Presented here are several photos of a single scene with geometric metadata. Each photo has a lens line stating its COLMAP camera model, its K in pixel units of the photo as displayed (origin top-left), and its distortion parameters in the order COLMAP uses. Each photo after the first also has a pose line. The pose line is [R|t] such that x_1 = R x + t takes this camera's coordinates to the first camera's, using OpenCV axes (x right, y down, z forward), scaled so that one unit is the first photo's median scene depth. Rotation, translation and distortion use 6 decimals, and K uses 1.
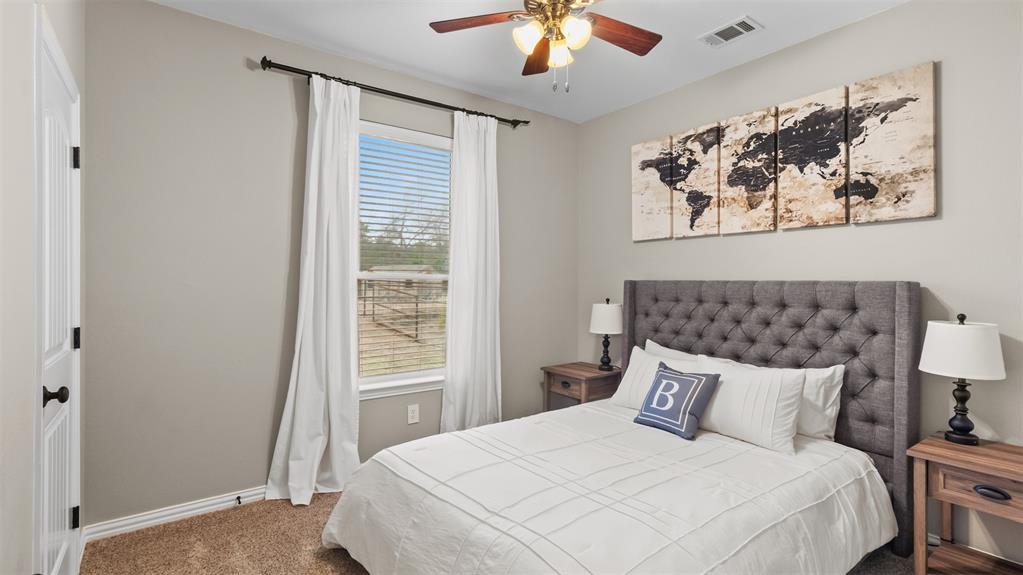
lens RADIAL K [[474.8, 0, 511.7], [0, 474.8, 281.6], [0, 0, 1]] dist [0.002528, 0.000108]
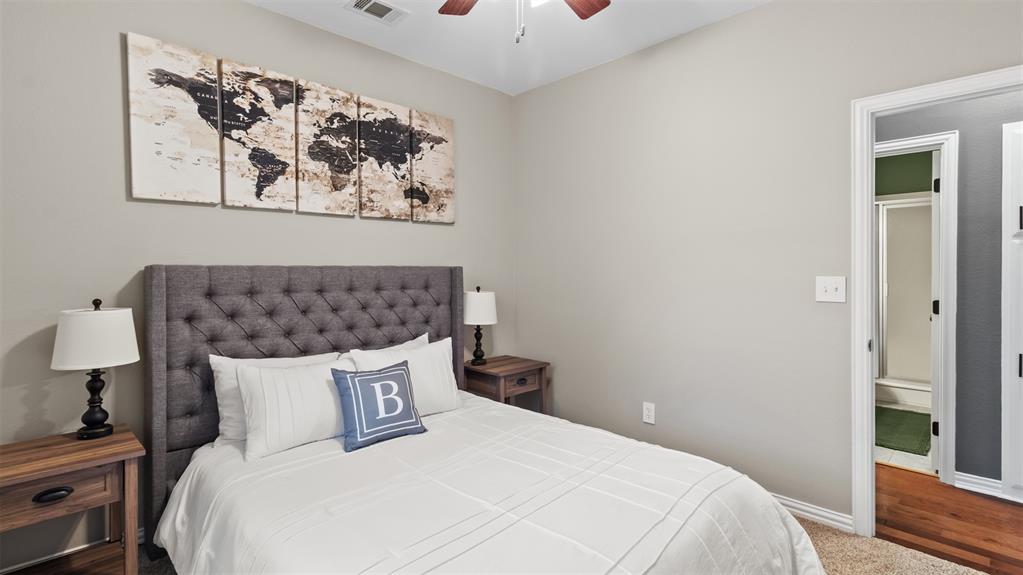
lens RADIAL K [[474.8, 0, 520.4], [0, 474.8, 273.5], [0, 0, 1]] dist [0.002528, 0.000108]
pose [[-0.147421, -0.008539, 0.989037, -0.504654], [0.008038, 0.999919, 0.009831, 0.007189], [-0.989041, 0.009399, -0.147340, 0.801042]]
